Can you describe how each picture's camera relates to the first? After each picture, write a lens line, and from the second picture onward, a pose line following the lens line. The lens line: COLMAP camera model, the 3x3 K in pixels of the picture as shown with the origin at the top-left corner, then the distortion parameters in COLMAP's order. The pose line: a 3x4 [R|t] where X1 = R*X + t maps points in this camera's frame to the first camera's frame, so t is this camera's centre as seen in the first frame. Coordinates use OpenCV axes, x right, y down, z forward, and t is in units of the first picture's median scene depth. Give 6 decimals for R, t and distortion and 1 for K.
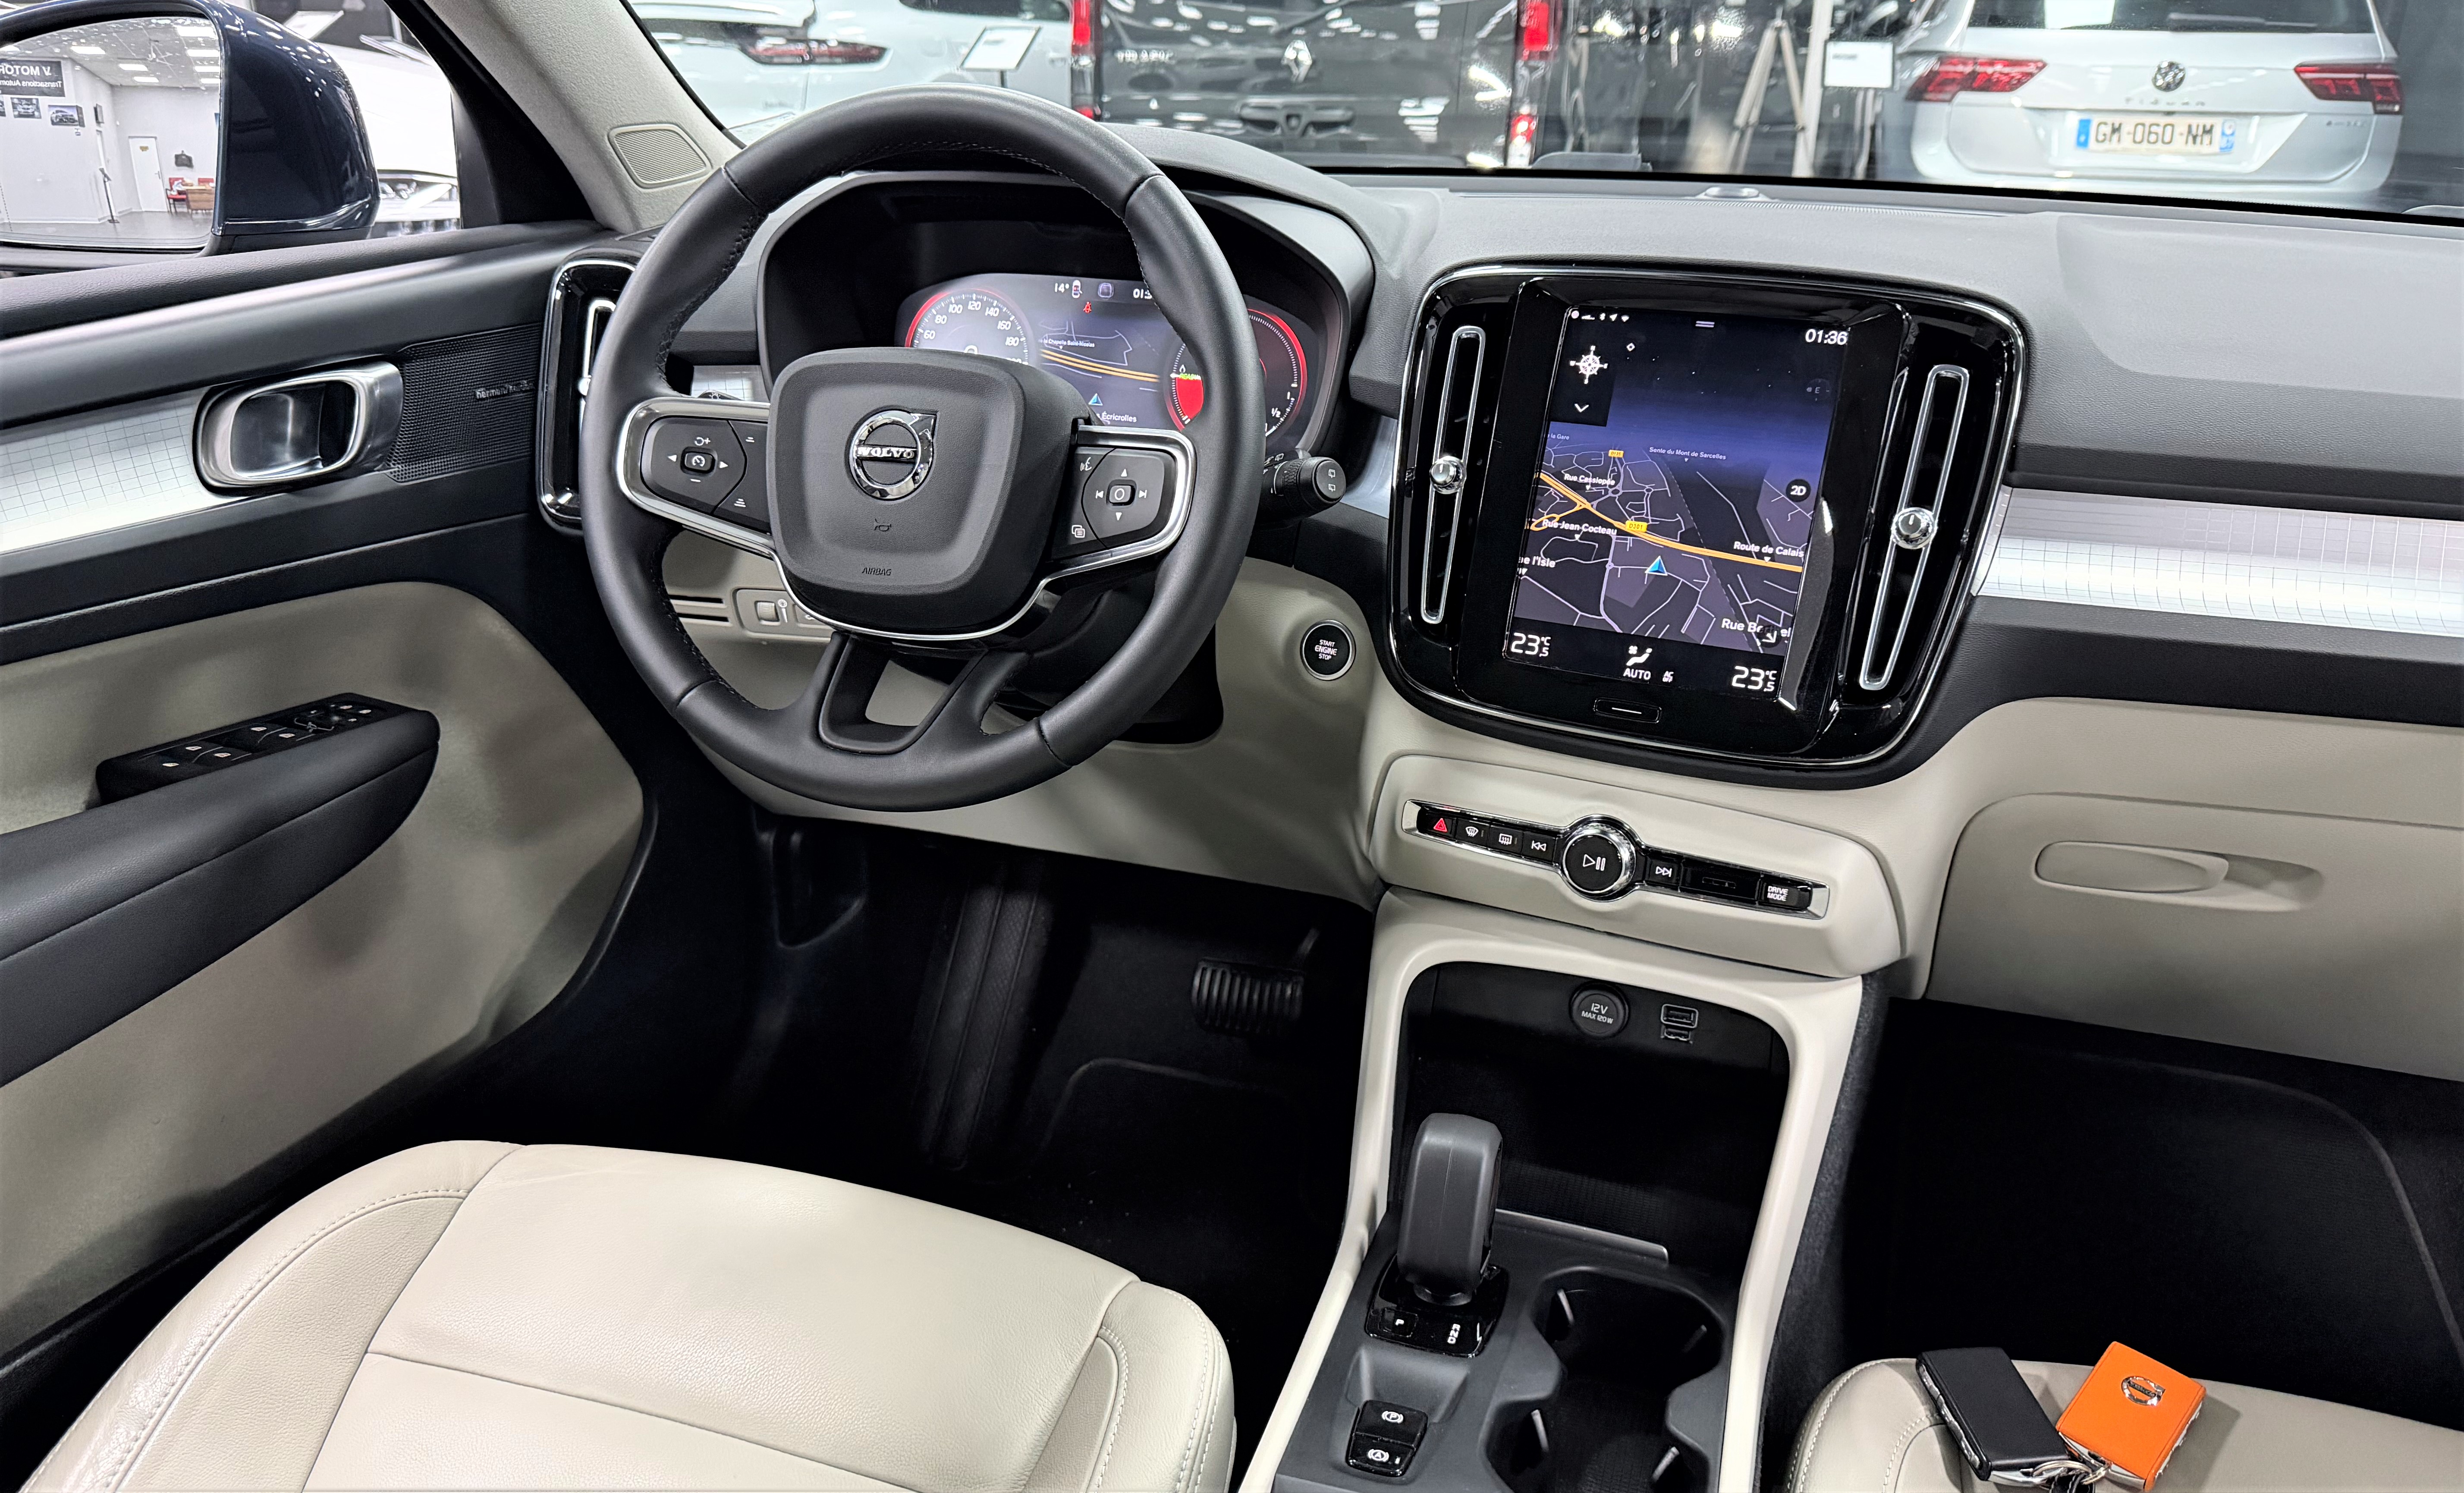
lens RADIAL K [[1748.9, 0, 1224.2], [0, 1748.9, 742.8], [0, 0, 1]] dist [0.060738, -0.063836]
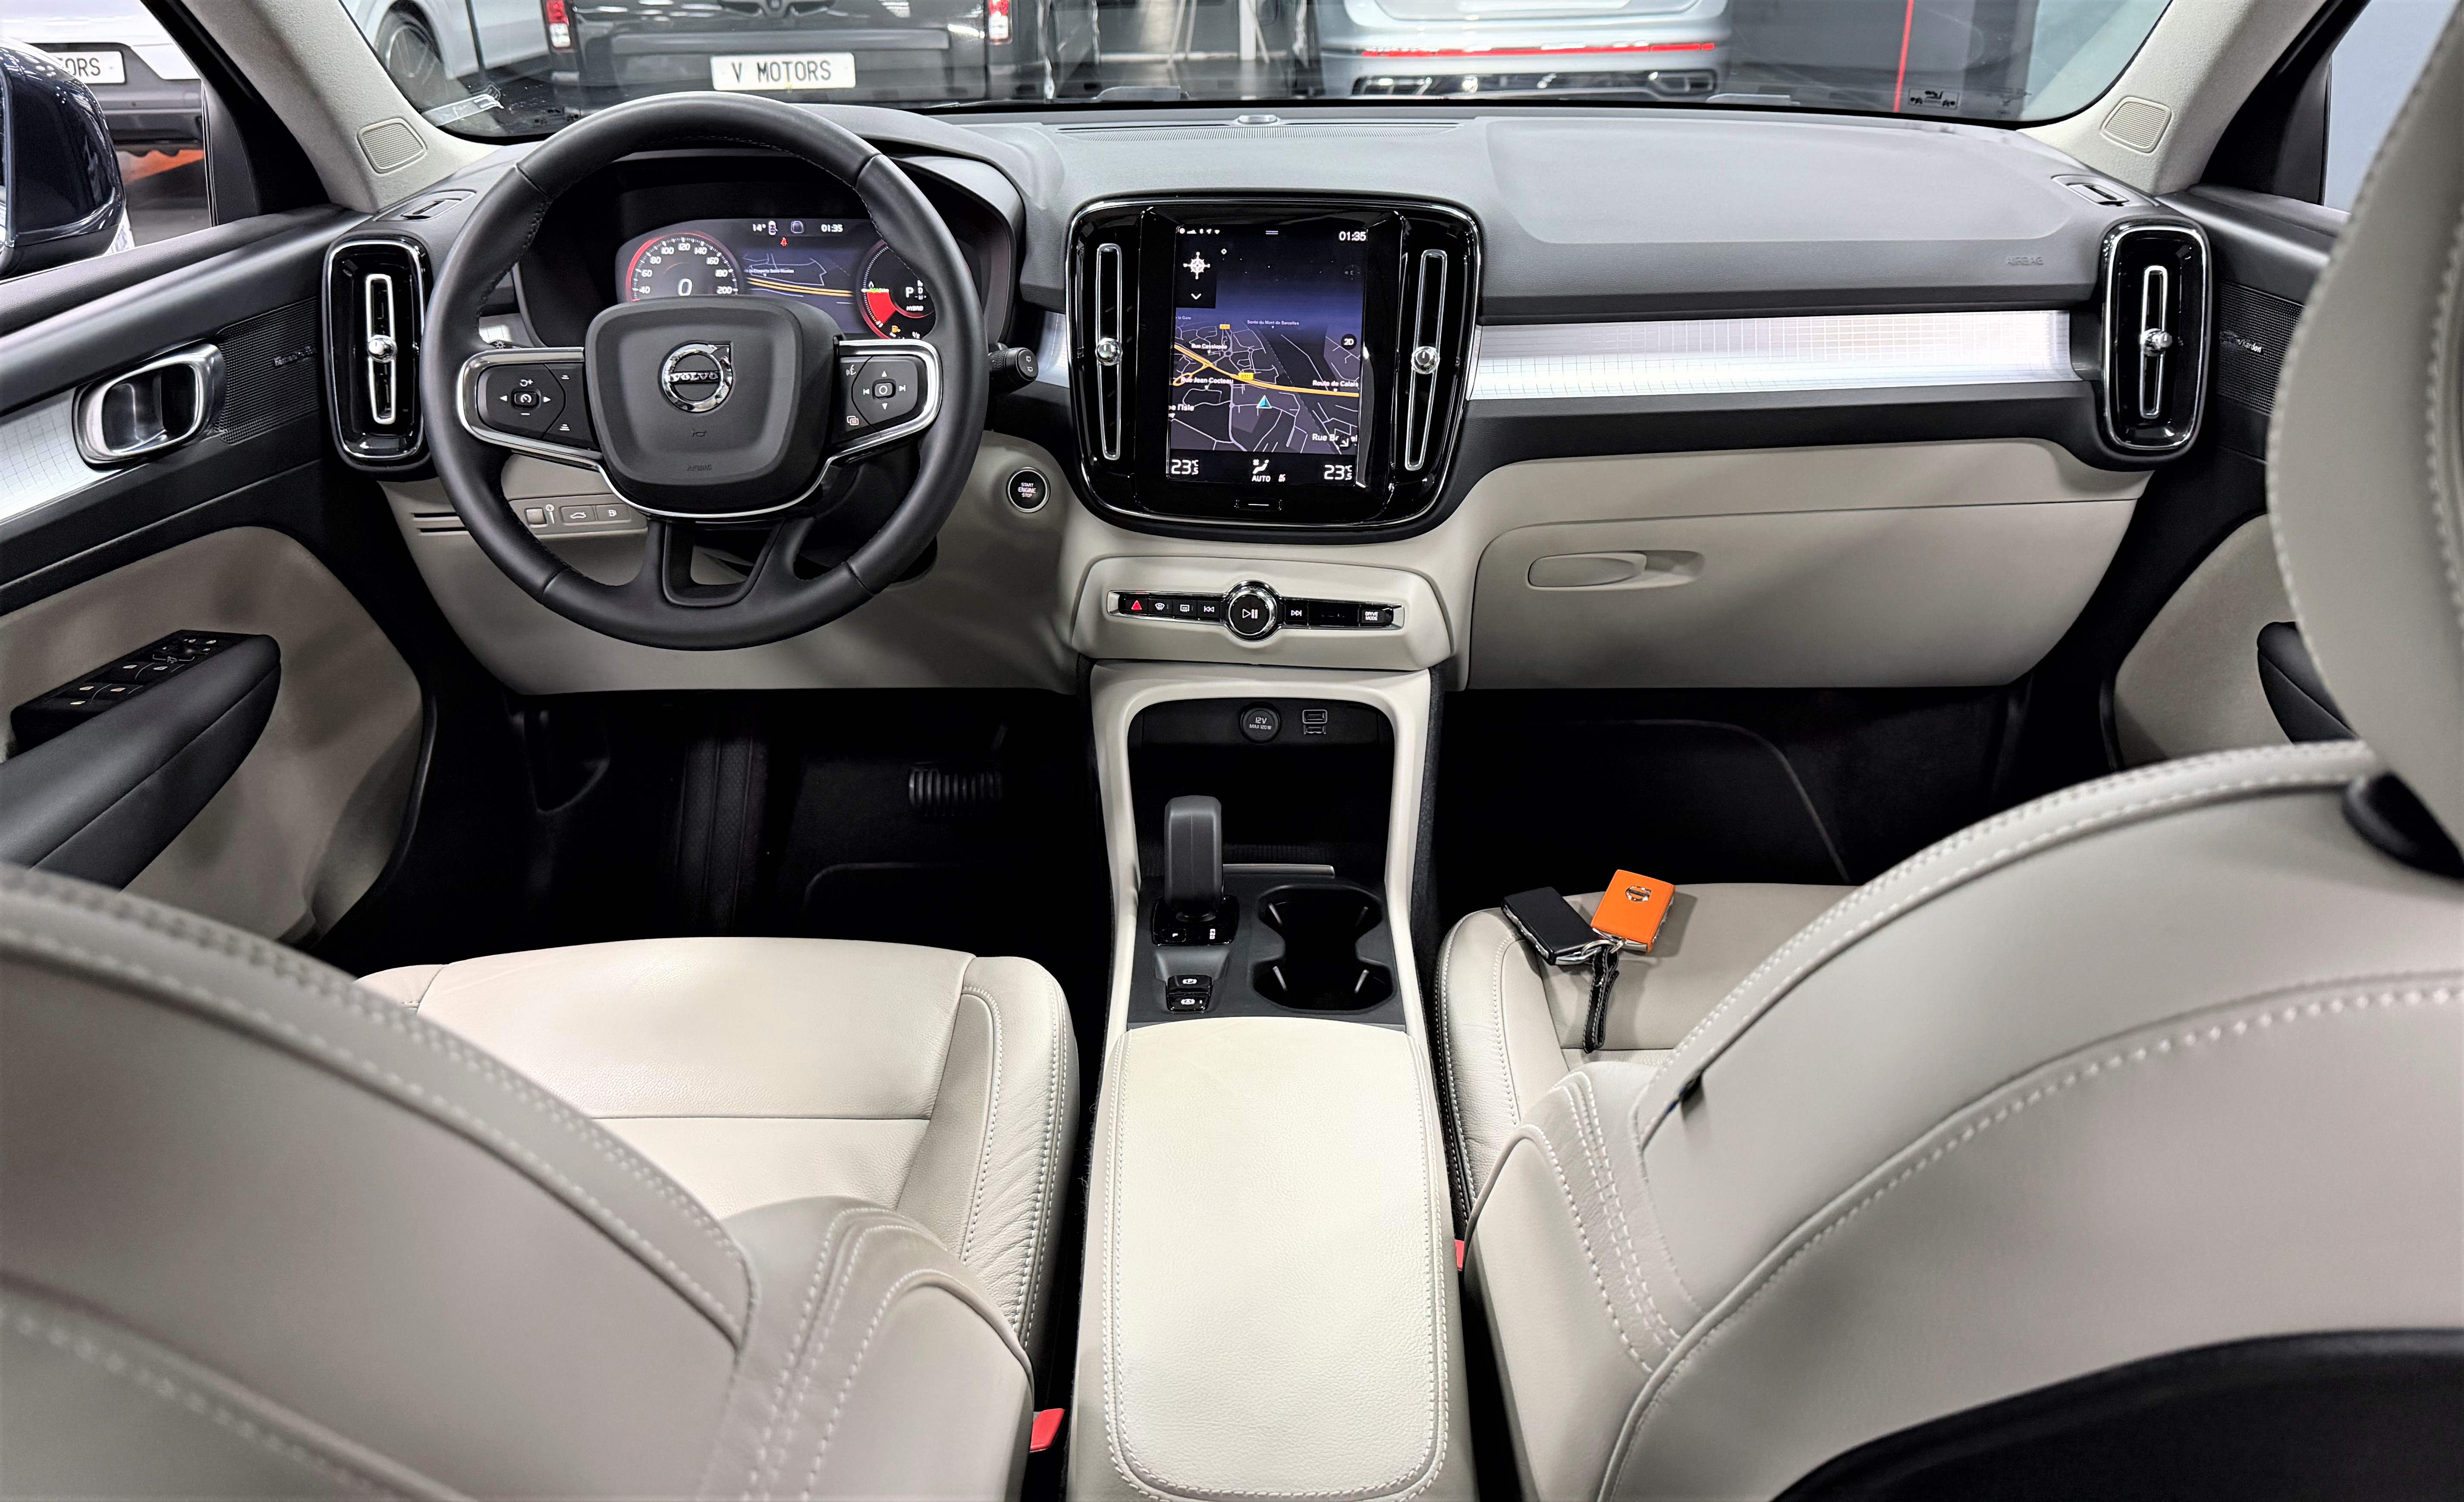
lens RADIAL K [[1748.6, 0, 1253.2], [0, 1748.6, 600.6], [0, 0, 1]] dist [0.060738, -0.063836]
pose [[0.951963, -0.136114, 0.274298, -0.167706], [0.134694, 0.990594, 0.024100, 0.022981], [-0.274998, 0.014004, 0.961343, -0.351373]]
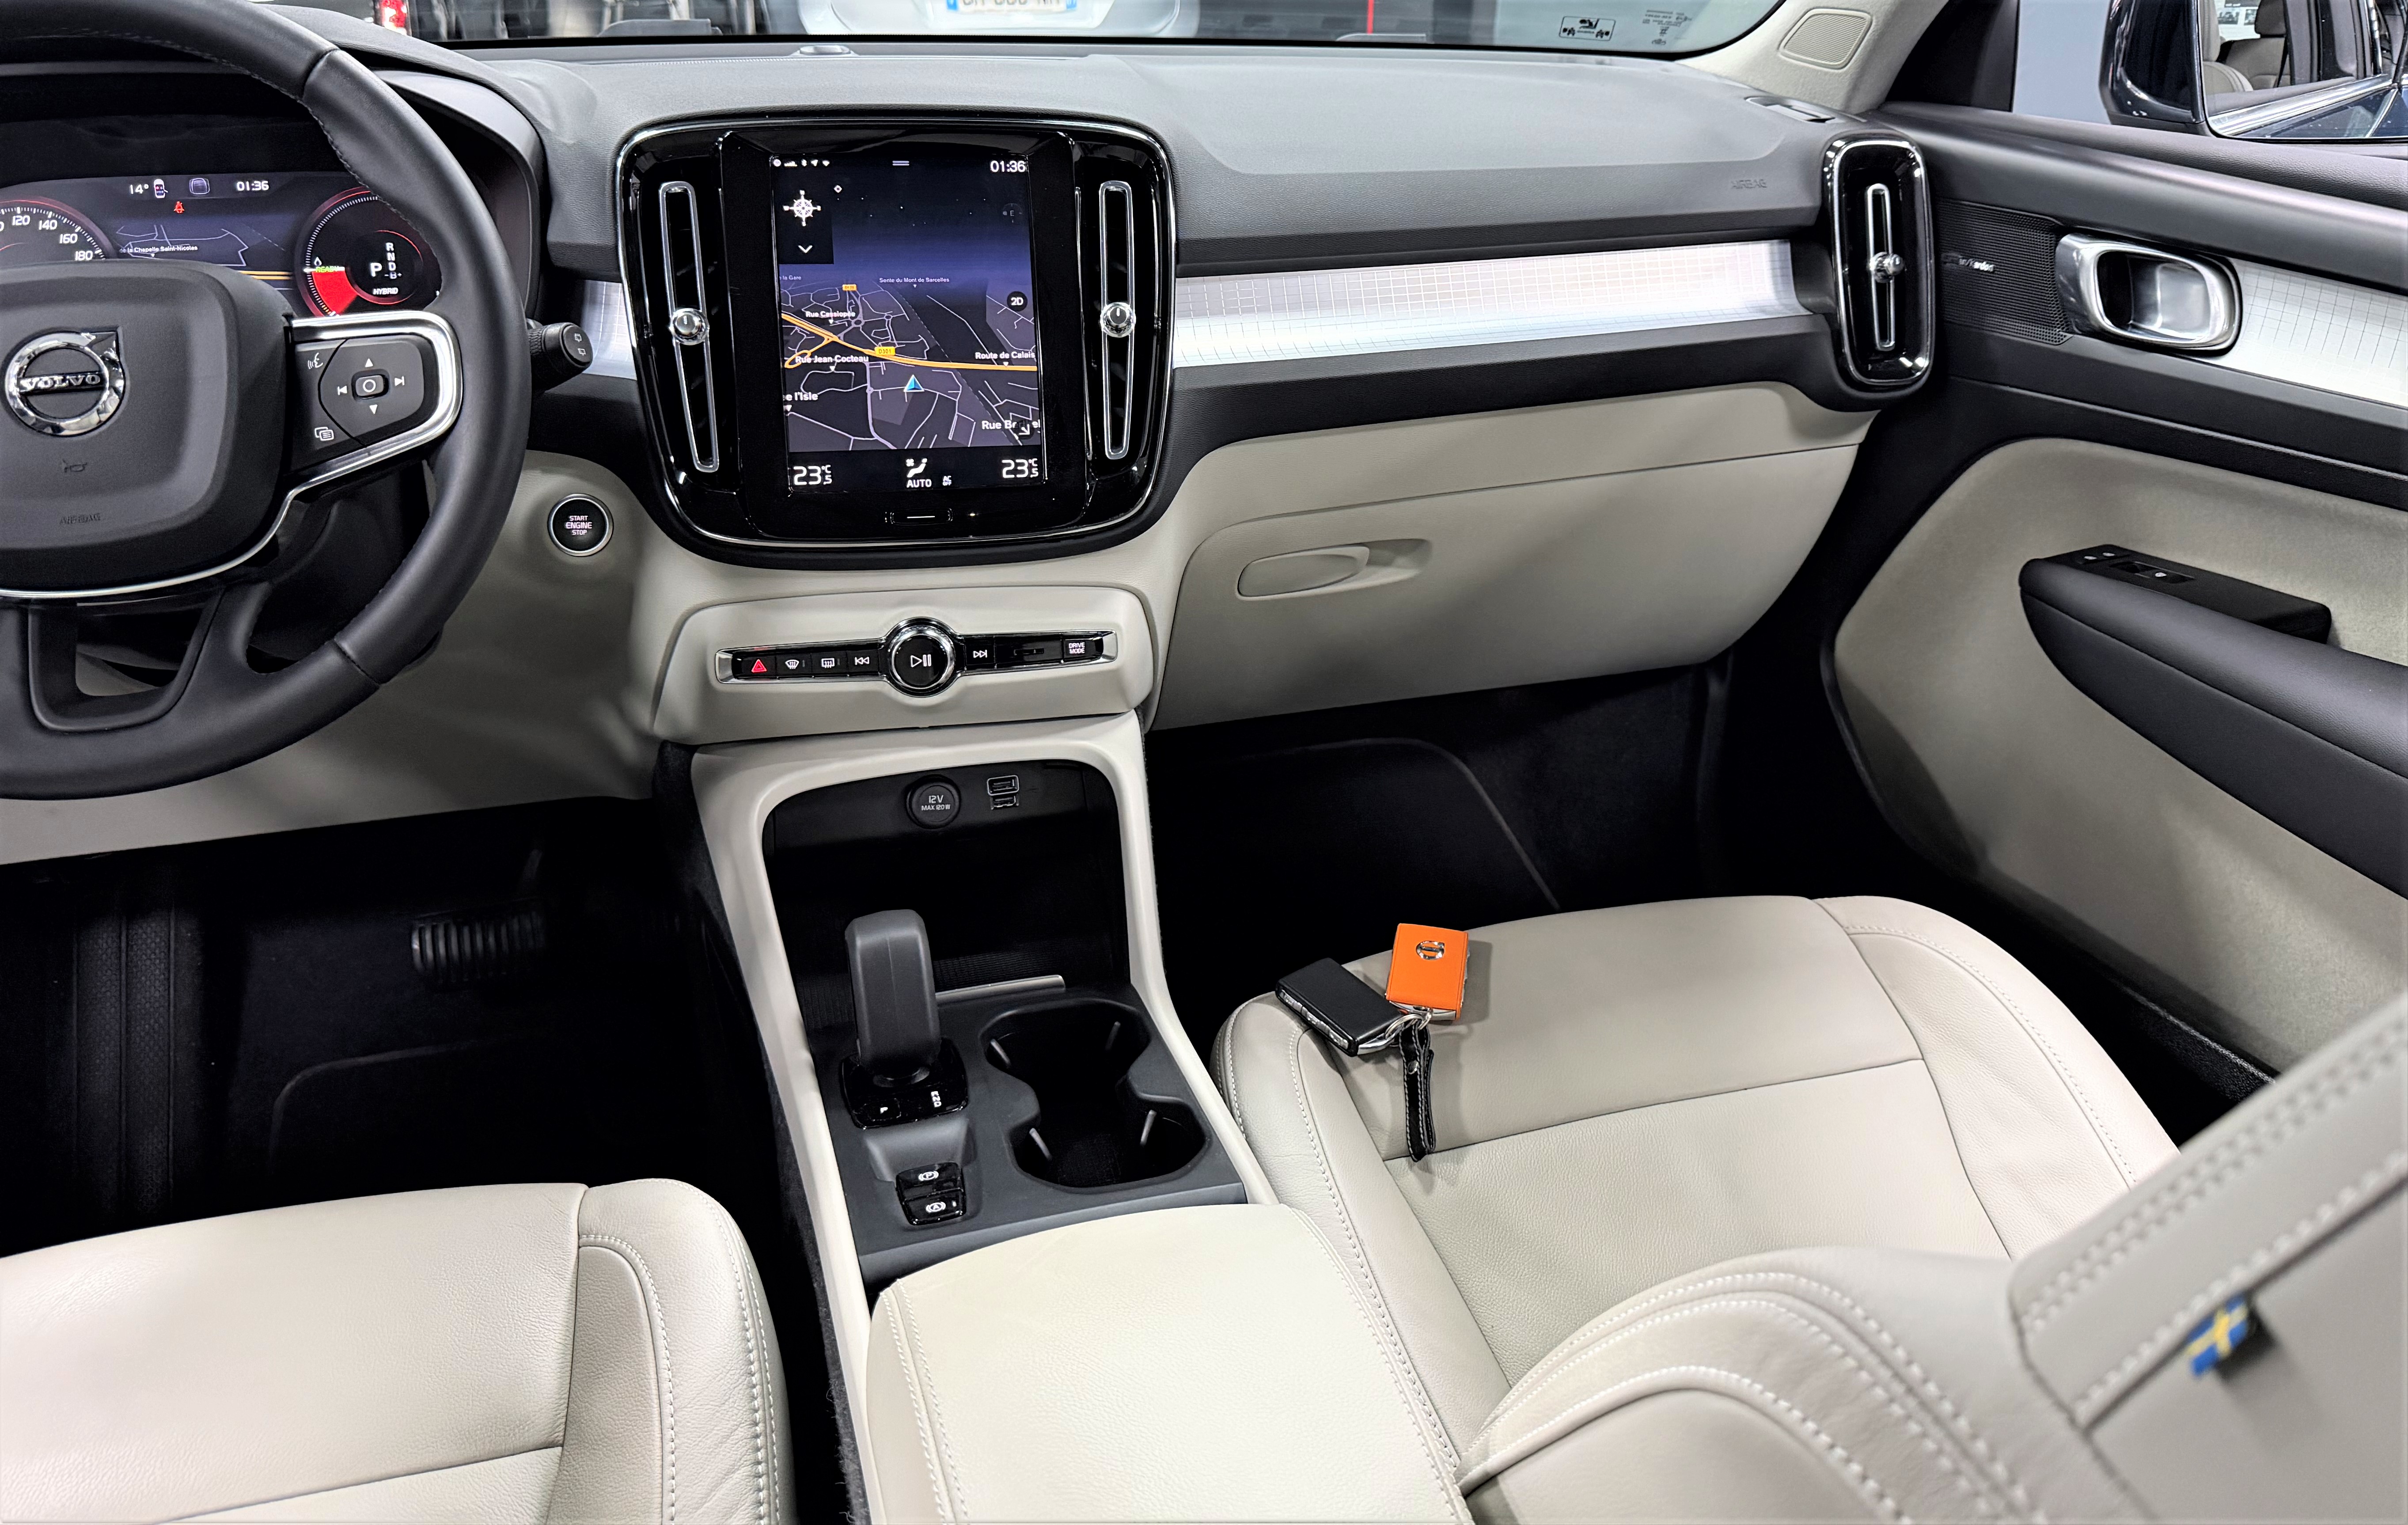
lens RADIAL K [[1799.5, 0, 1294.2], [0, 1799.5, 591.0], [0, 0, 1]] dist [0.046406, -0.089133]
pose [[0.808501, -0.209029, 0.550122, -0.197896], [0.218919, 0.974534, 0.048552, 0.021839], [-0.546261, 0.081178, 0.833672, -0.054209]]
